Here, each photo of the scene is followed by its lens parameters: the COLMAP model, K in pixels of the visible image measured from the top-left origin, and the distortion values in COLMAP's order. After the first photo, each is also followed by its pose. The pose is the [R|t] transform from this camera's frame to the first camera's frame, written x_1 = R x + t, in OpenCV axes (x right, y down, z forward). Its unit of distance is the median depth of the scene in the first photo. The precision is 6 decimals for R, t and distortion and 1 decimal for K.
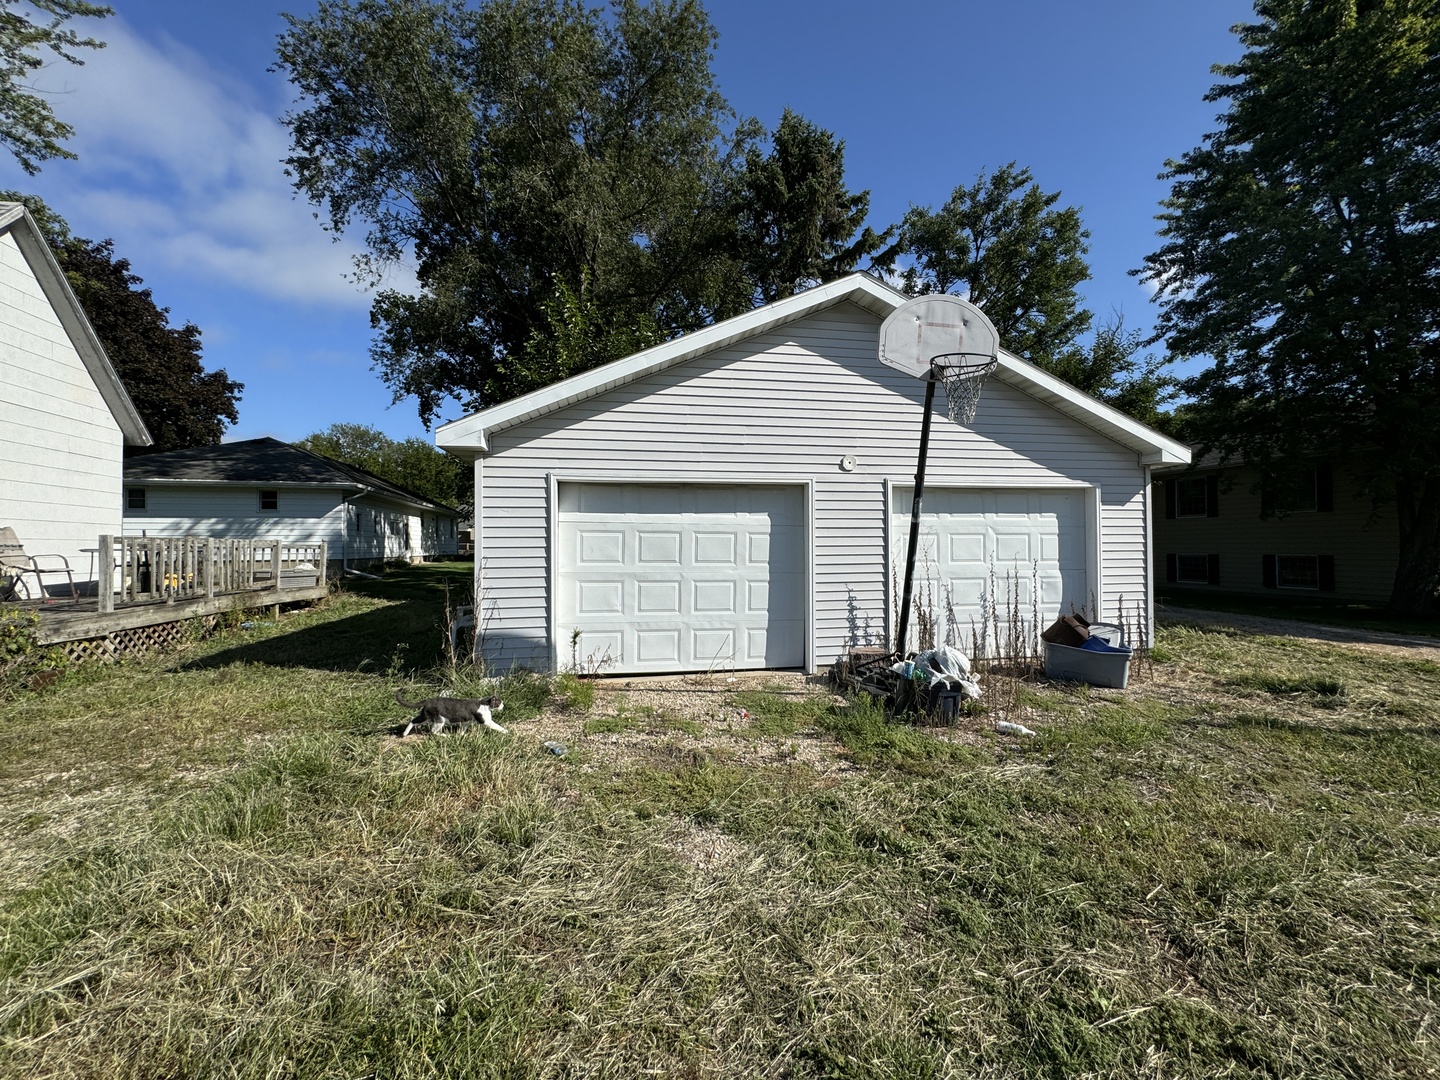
lens RADIAL K [[589.5, 0, 713.9], [0, 589.5, 536.5], [0, 0, 1]] dist [-0.000050, 0.000043]
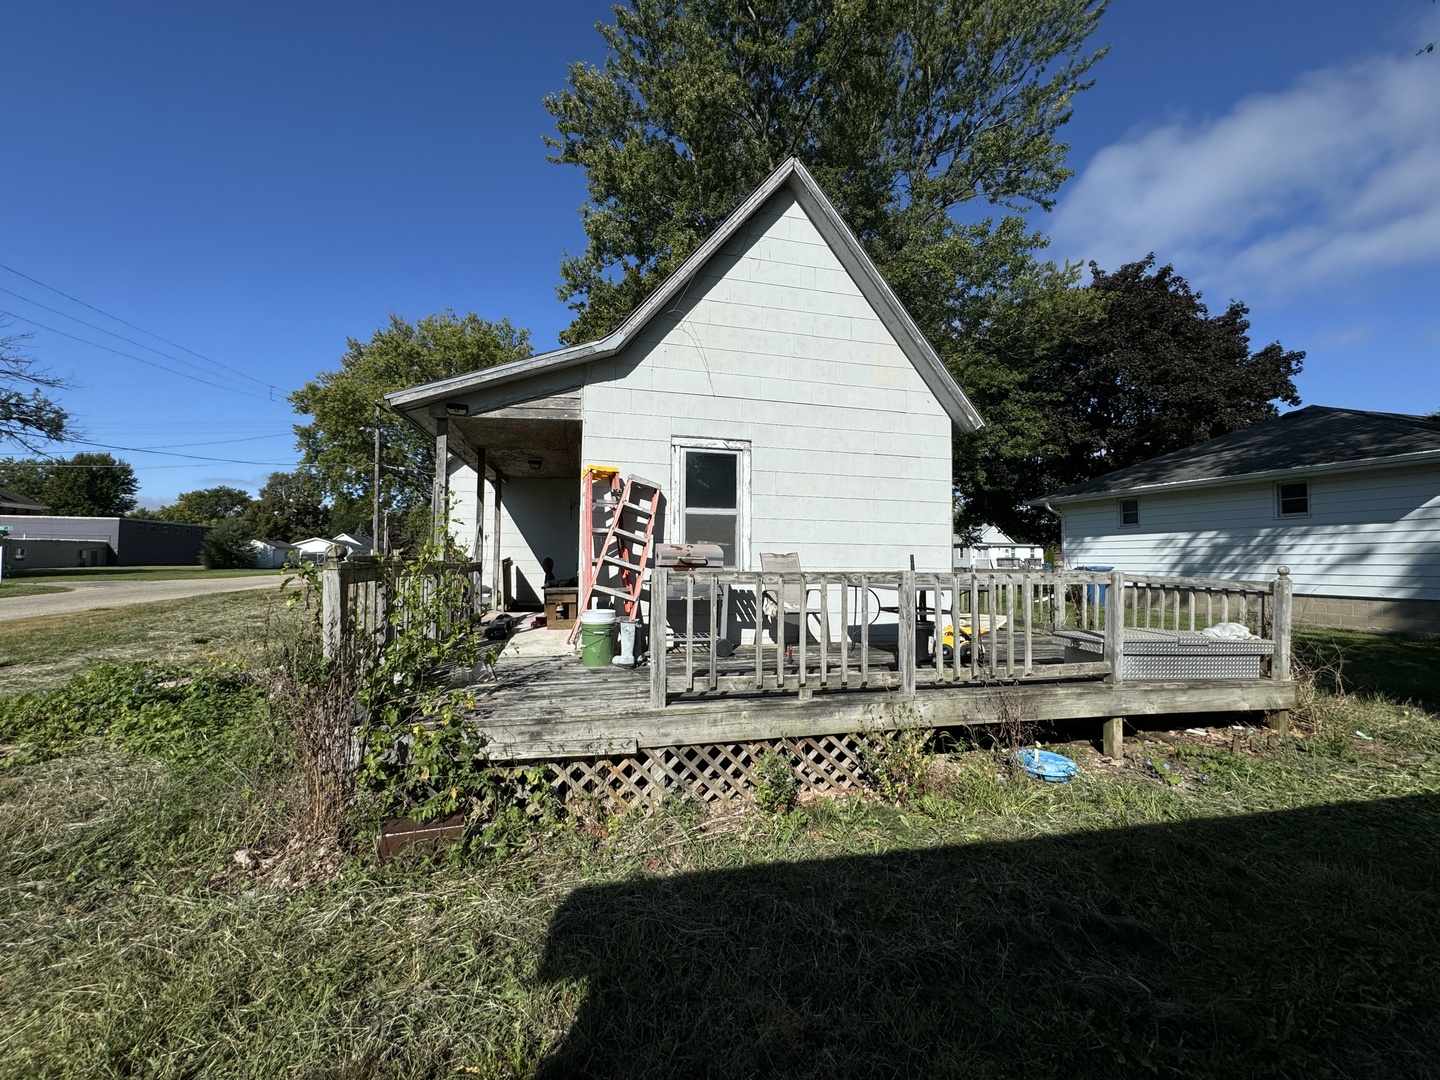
lens RADIAL K [[589.5, 0, 713.9], [0, 589.5, 536.5], [0, 0, 1]] dist [-0.000050, 0.000043]
pose [[0.053877, -0.033731, -0.997978, -0.300492], [0.008373, 0.999409, -0.033327, -0.009574], [0.998512, -0.006561, 0.054127, 0.660020]]
